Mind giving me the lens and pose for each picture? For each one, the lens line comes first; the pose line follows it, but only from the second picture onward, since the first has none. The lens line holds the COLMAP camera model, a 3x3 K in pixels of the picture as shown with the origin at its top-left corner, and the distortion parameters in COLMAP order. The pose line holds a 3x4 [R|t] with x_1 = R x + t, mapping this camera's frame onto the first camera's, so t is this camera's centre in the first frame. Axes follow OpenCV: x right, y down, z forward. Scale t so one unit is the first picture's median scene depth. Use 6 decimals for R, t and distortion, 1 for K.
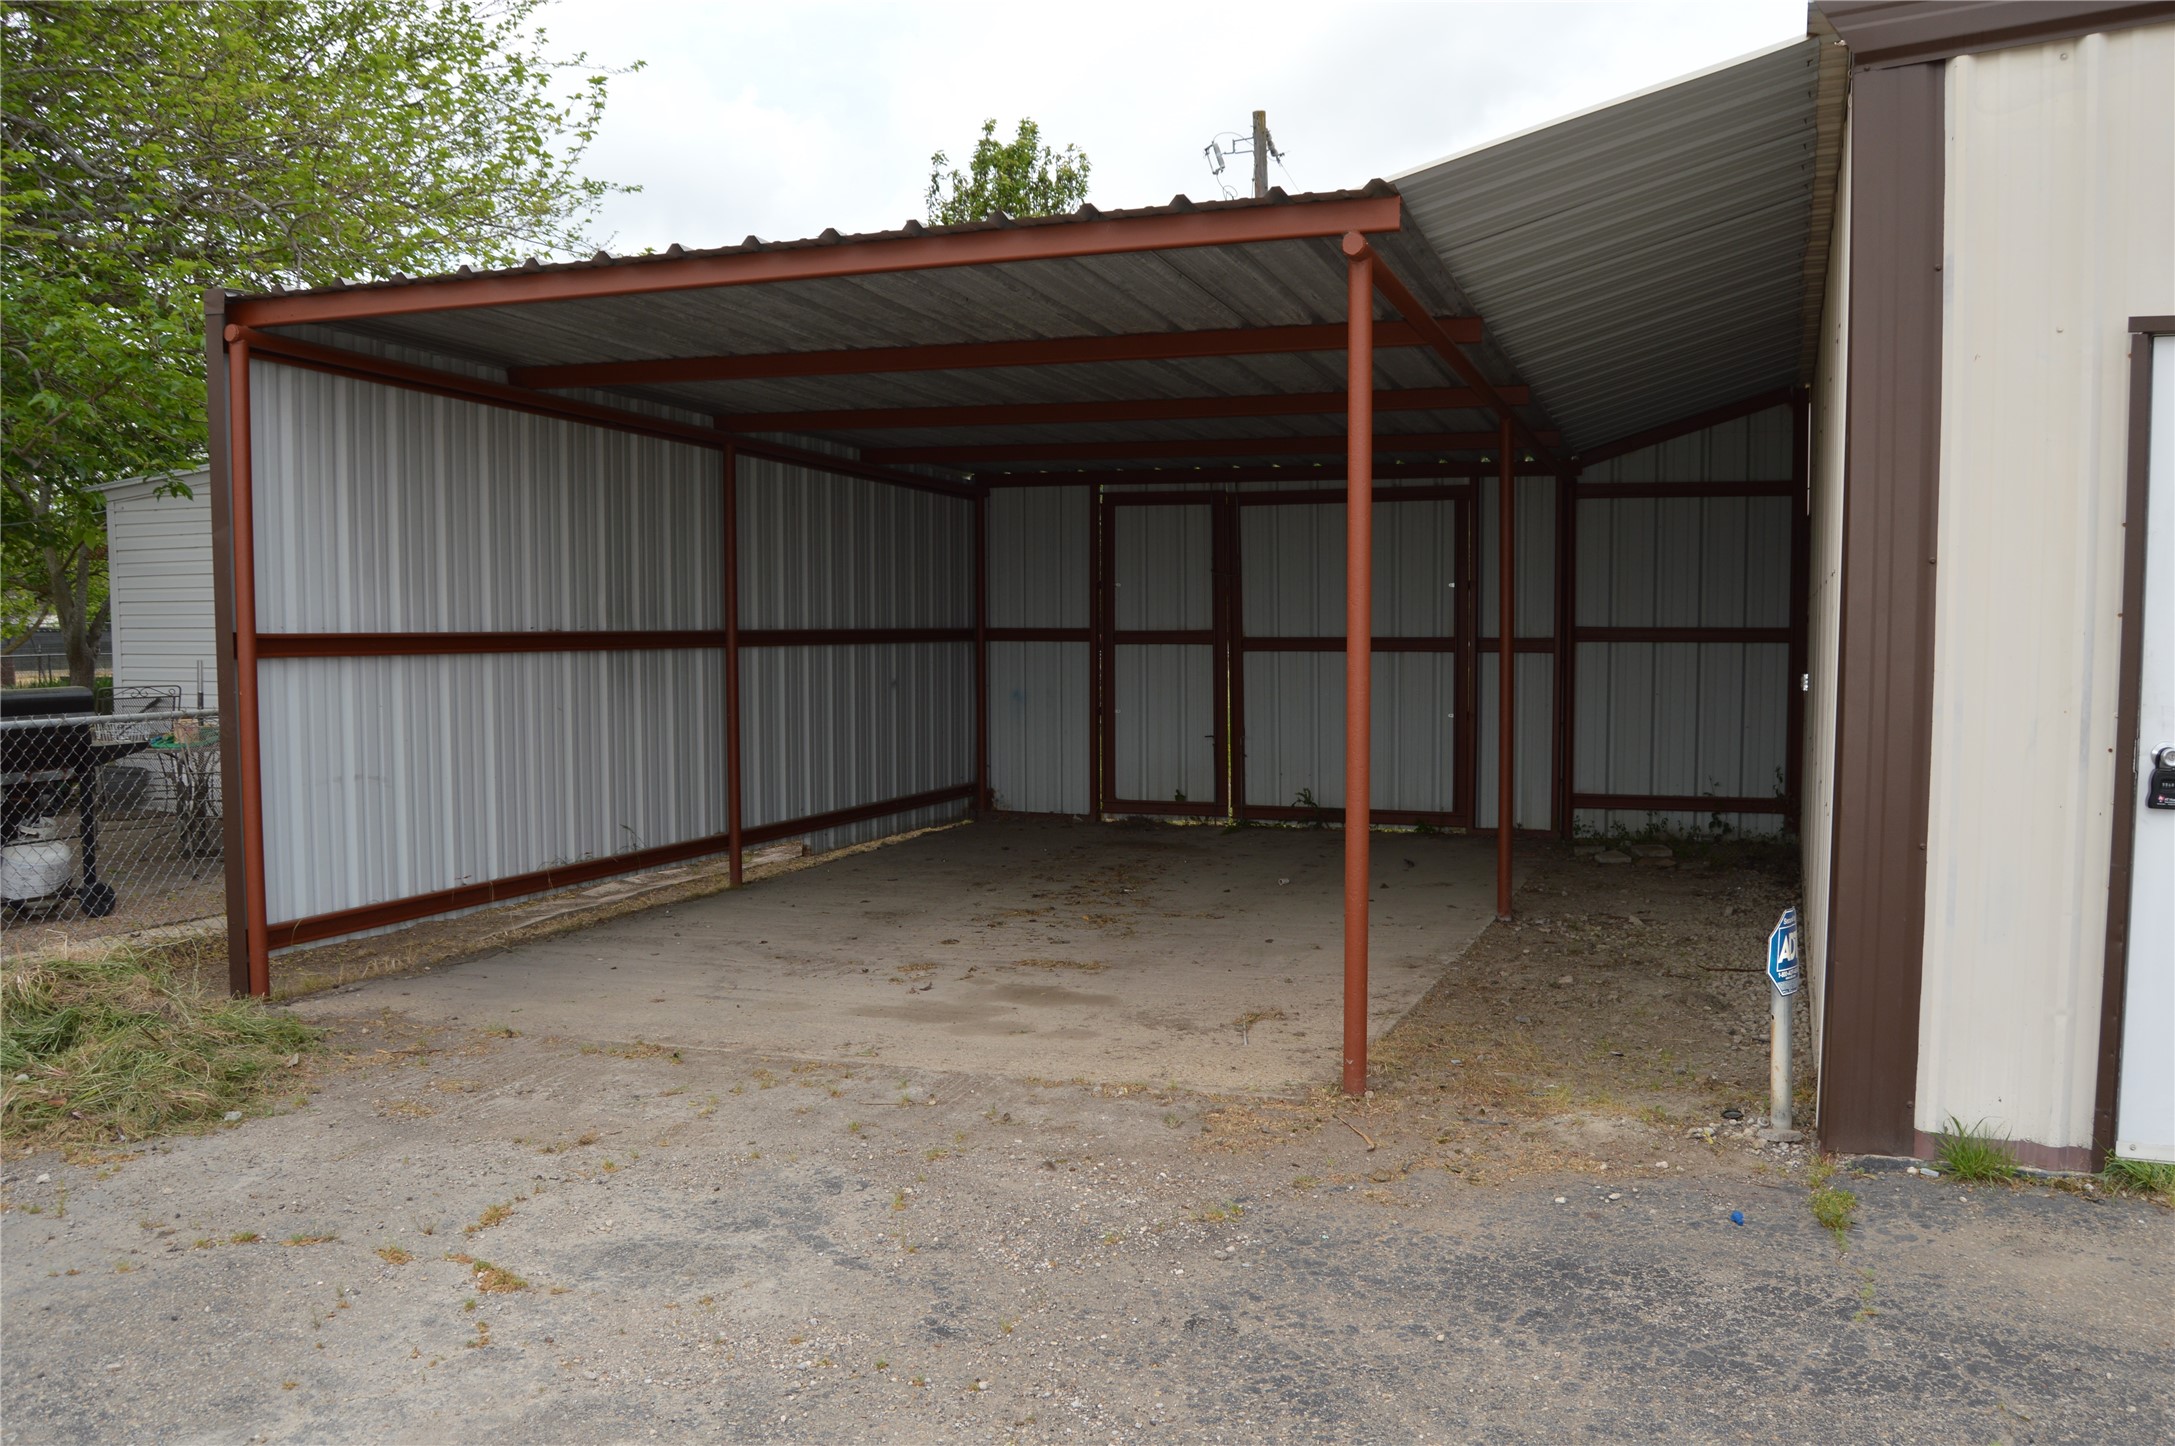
lens RADIAL K [[1728.3, 0, 1093.4], [0, 1728.3, 739.1], [0, 0, 1]] dist [-0.096481, 0.039798]
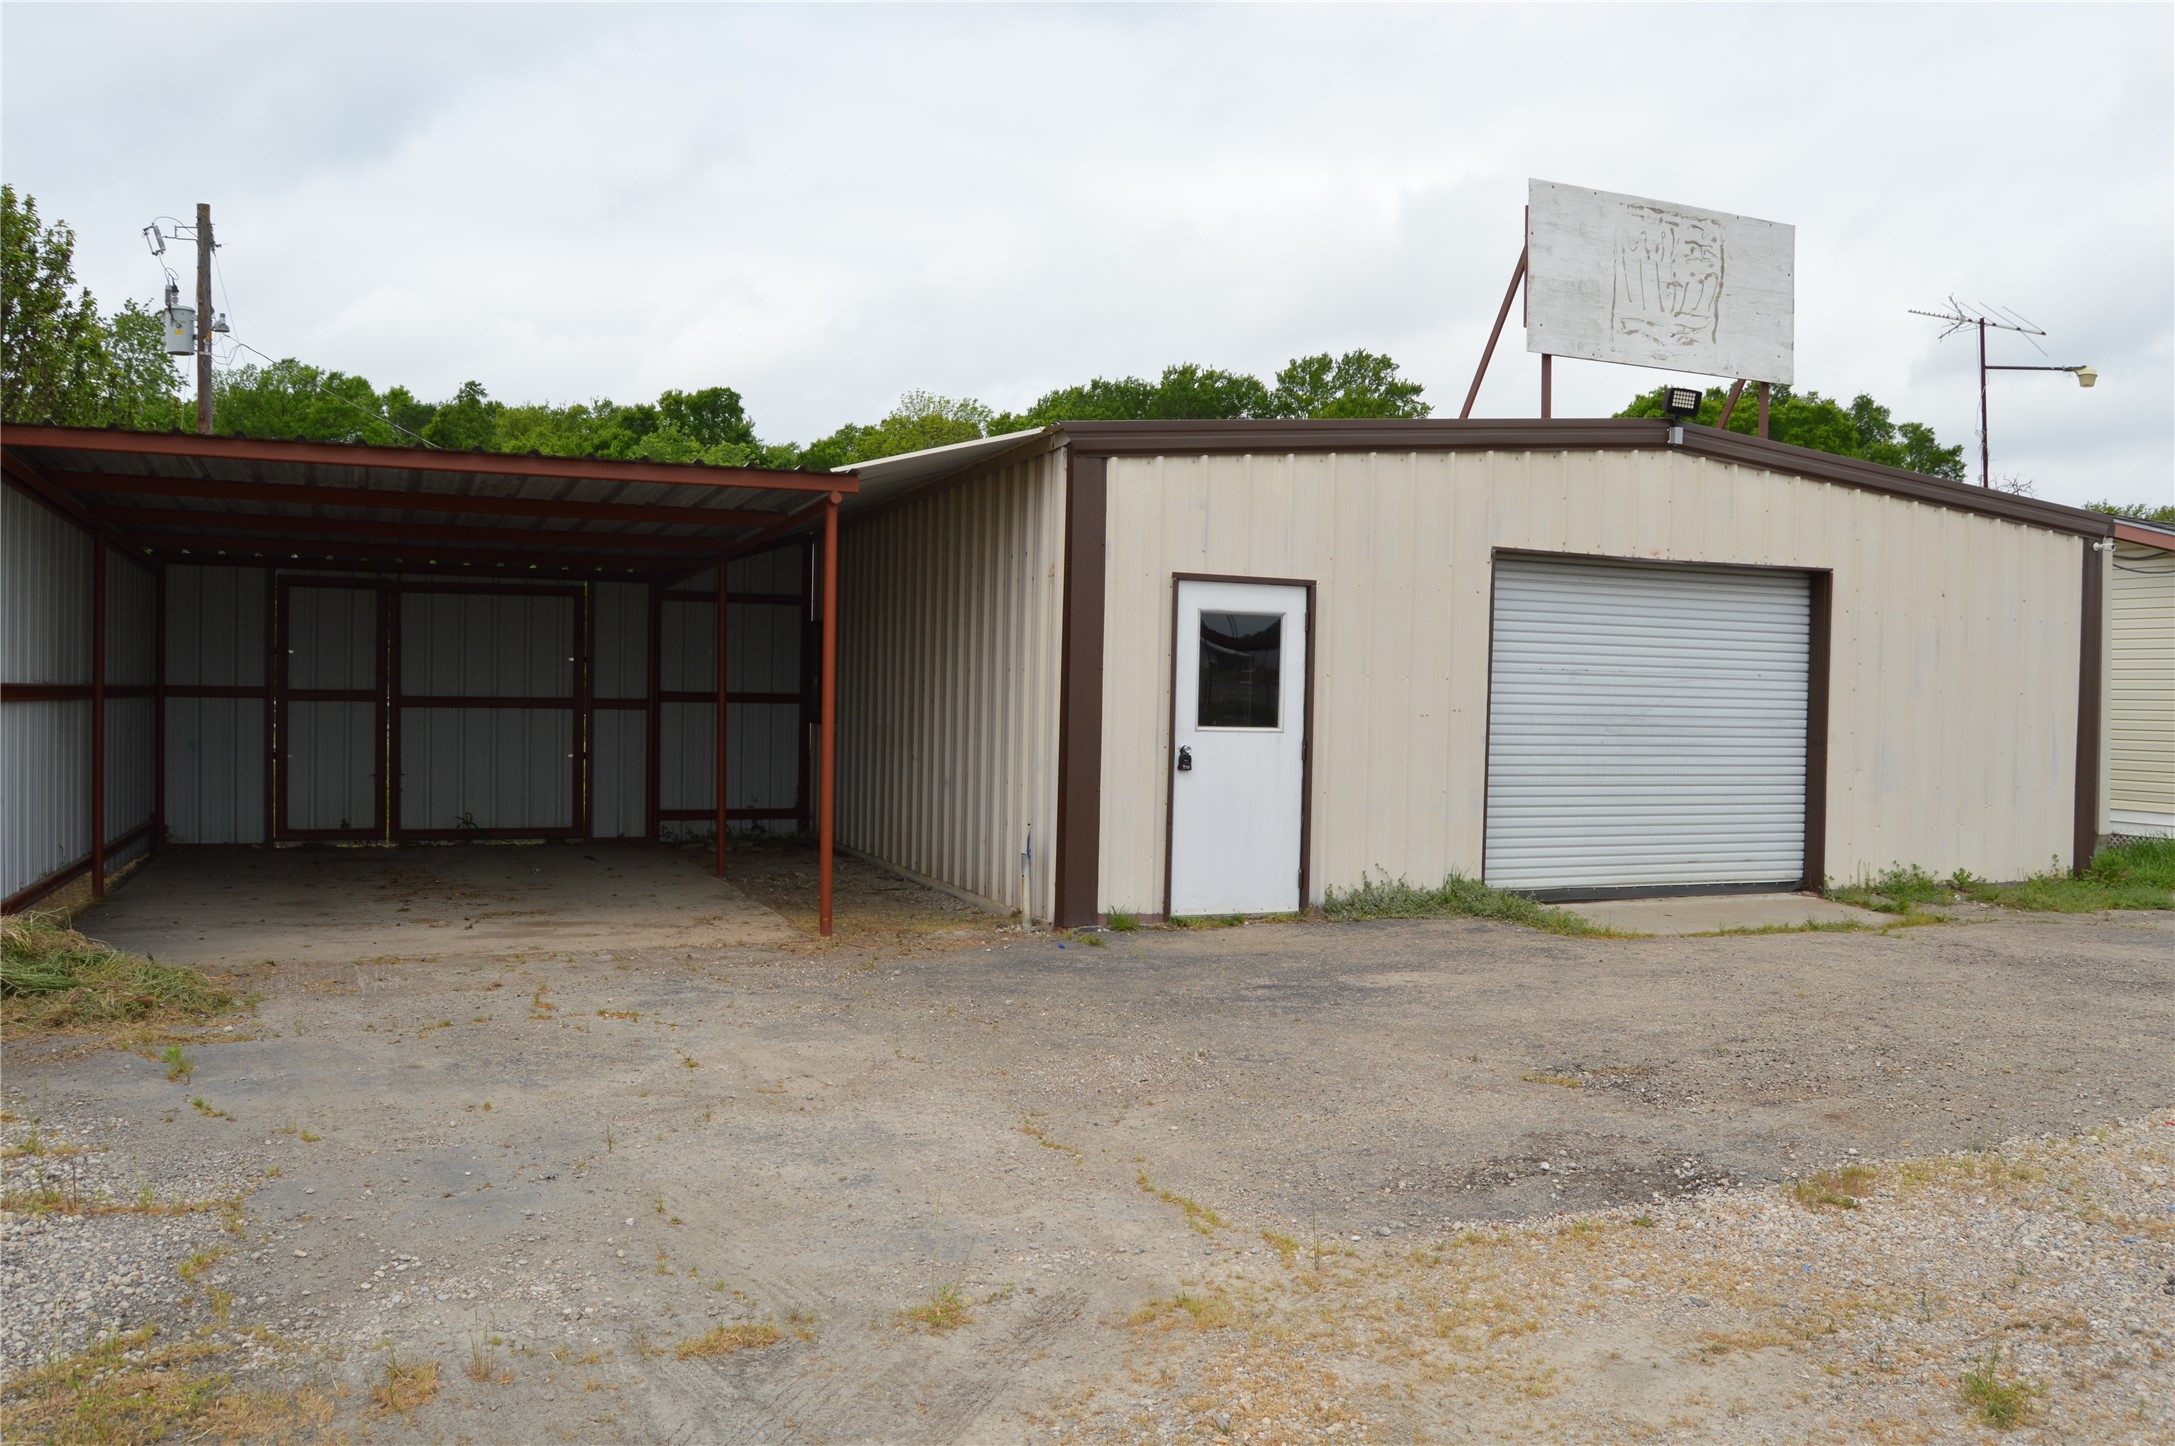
lens RADIAL K [[1728.3, 0, 1087.5], [0, 1728.3, 727.0], [0, 0, 1]] dist [-0.096481, 0.039798]
pose [[0.736960, 0.001380, 0.675934, -0.386976], [0.028160, 0.999067, -0.032742, 0.018679], [-0.675349, 0.043164, 0.736234, -0.255651]]
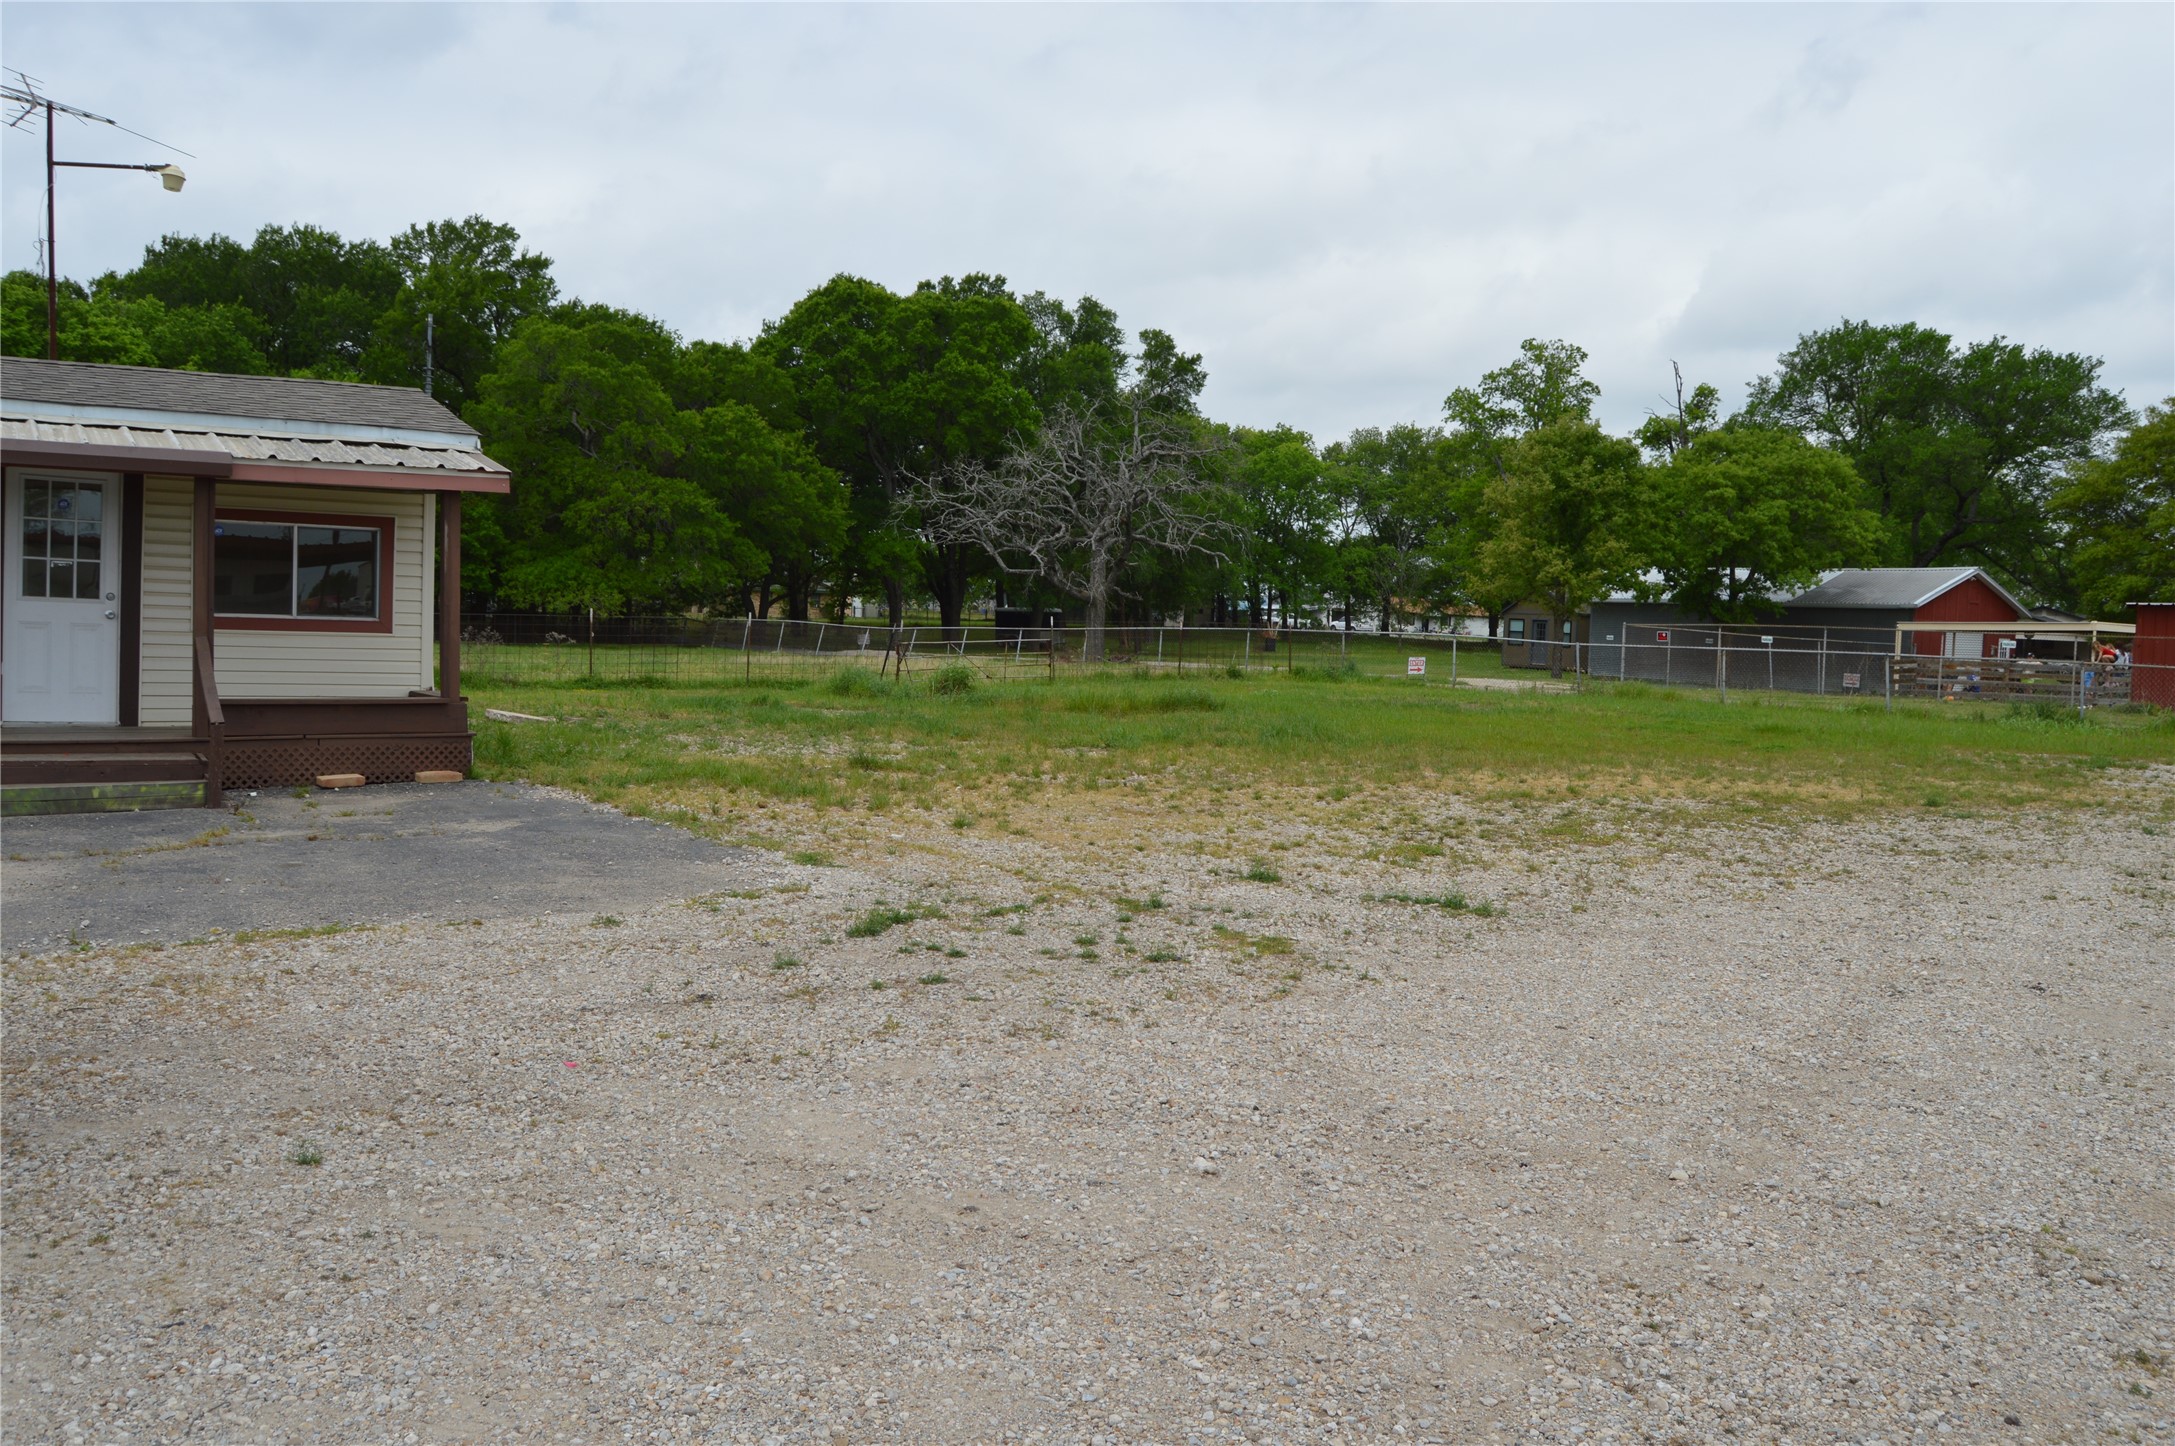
lens RADIAL K [[1728.3, 0, 1096.2], [0, 1728.3, 729.1], [0, 0, 1]] dist [-0.096481, 0.039798]
pose [[0.553196, -0.031901, 0.832440, 0.776279], [0.019647, 0.999488, 0.025247, 0.067515], [-0.832820, 0.002388, 0.553539, -1.092721]]
